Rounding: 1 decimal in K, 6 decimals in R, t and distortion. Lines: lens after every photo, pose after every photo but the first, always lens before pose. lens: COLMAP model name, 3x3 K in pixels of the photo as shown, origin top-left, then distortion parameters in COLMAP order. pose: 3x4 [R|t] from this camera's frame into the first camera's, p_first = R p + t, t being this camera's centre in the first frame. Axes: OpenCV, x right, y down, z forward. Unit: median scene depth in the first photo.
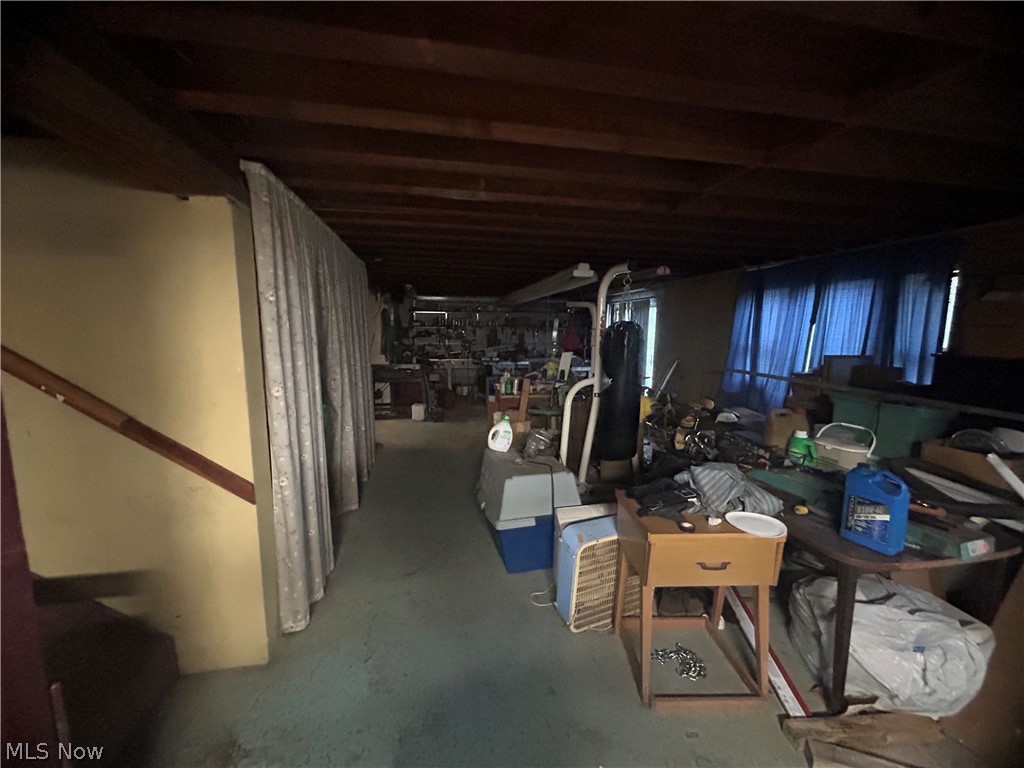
lens RADIAL K [[410.6, 0, 507.1], [0, 410.6, 383.9], [0, 0, 1]] dist [-0.007227, 0.001418]
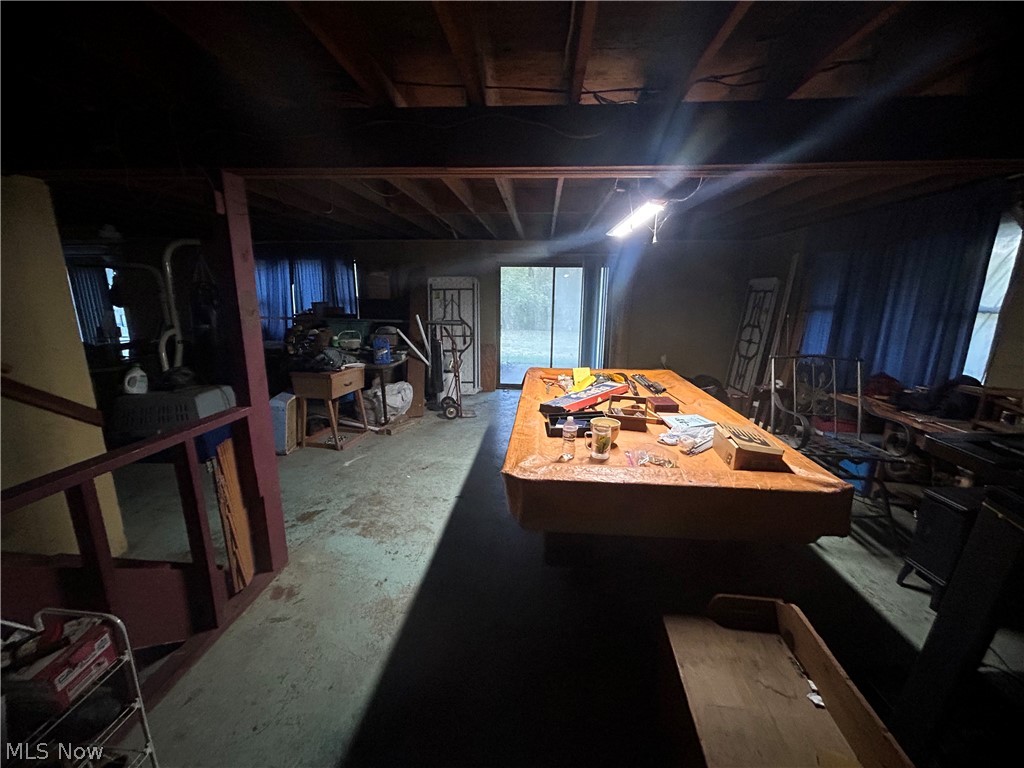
lens RADIAL K [[410.6, 0, 509.0], [0, 410.6, 384.3], [0, 0, 1]] dist [-0.007227, 0.001418]
pose [[0.256450, -0.219907, 0.941209, -0.807762], [0.131850, 0.972631, 0.191324, 0.051749], [-0.957522, 0.075033, 0.278426, -0.317610]]
